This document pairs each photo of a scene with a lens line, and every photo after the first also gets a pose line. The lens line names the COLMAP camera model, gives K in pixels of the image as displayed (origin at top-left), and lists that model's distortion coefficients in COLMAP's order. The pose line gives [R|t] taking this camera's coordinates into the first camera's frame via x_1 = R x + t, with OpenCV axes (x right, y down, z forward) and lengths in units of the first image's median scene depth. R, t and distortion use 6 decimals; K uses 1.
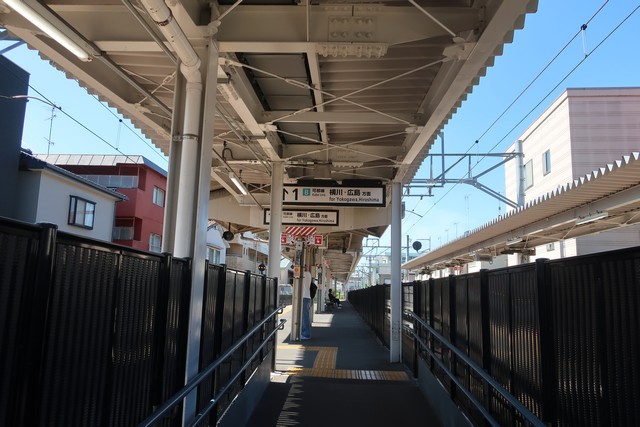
lens RADIAL K [[503.4, 0, 320.0], [0, 503.4, 213.5], [0, 0, 1]] dist [-0.006348, 0.006295]
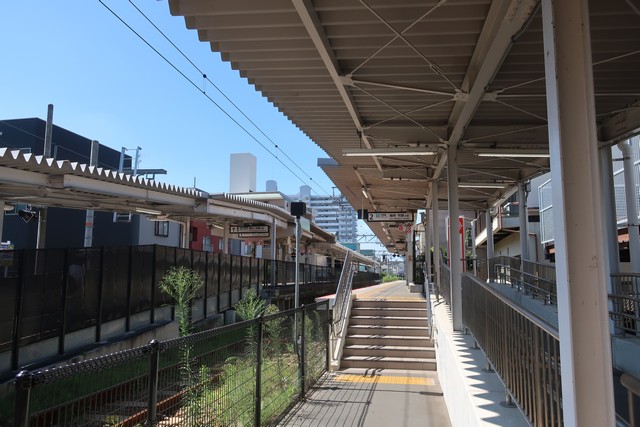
lens RADIAL K [[503.4, 0, 320.0], [0, 503.4, 213.5], [0, 0, 1]] dist [-0.006348, 0.006295]
pose [[0.990685, -0.043779, -0.128948, 0.322493], [0.047260, 0.998593, 0.024066, -0.072540], [0.127713, -0.029936, 0.991359, -0.714206]]
